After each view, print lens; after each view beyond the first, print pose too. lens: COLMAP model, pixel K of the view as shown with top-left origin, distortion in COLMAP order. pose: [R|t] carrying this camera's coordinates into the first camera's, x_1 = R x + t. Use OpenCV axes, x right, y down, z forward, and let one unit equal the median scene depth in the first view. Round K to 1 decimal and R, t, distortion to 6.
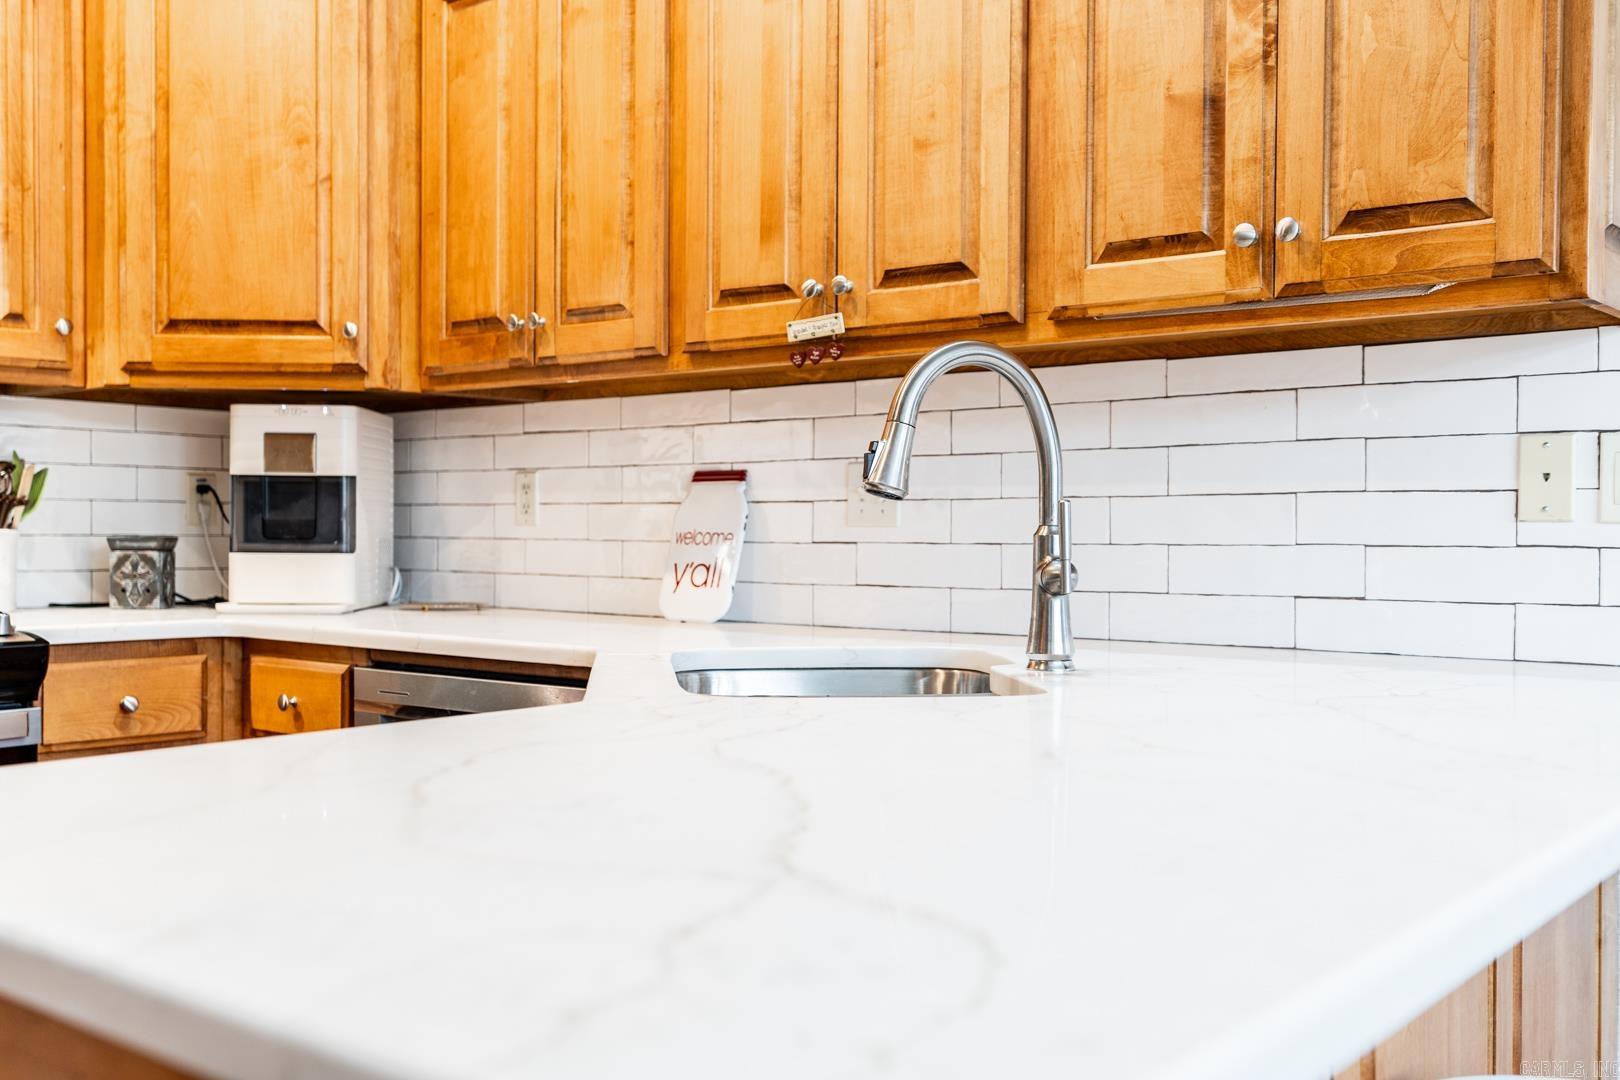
lens RADIAL K [[1576.5, 0, 810.0], [0, 1576.5, 540.0], [0, 0, 1]] dist [0.020751, -0.044850]
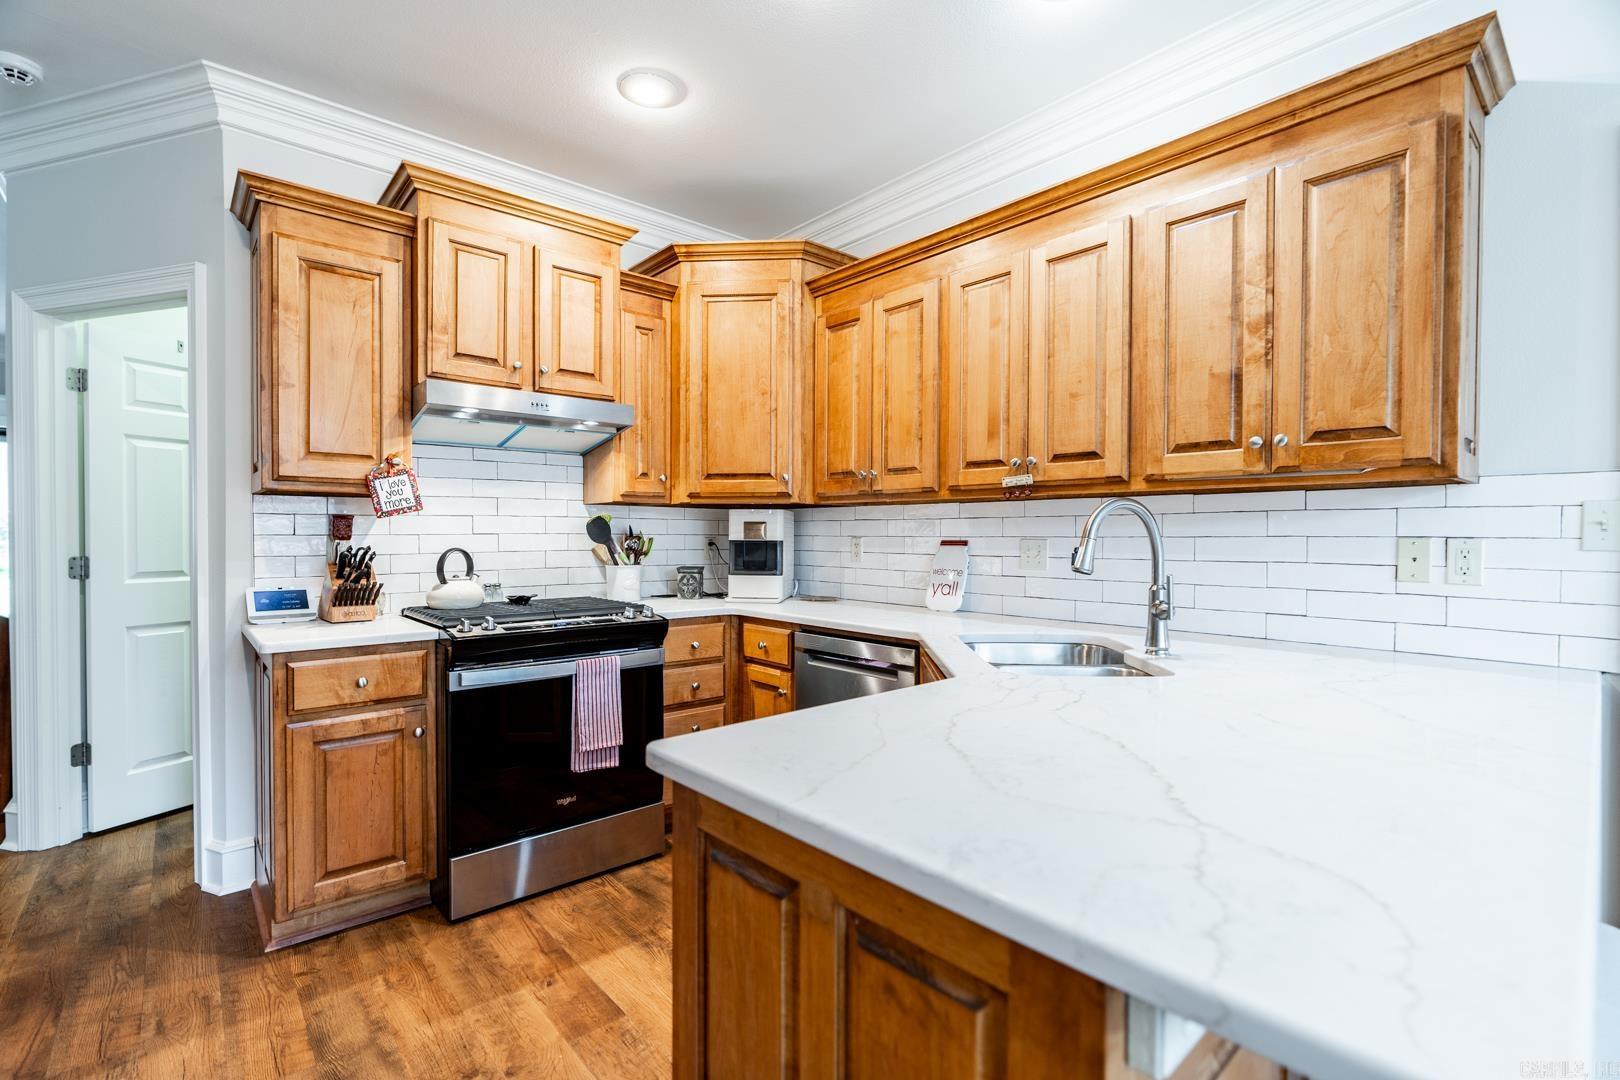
lens RADIAL K [[728.9, 0, 805.1], [0, 728.9, 540.5], [0, 0, 1]] dist [-0.010900, 0.000182]
pose [[0.986830, 0.000751, -0.161759, -0.108959], [-0.000953, 0.999999, -0.001174, -0.047812], [0.161758, 0.001313, 0.986830, -0.013856]]
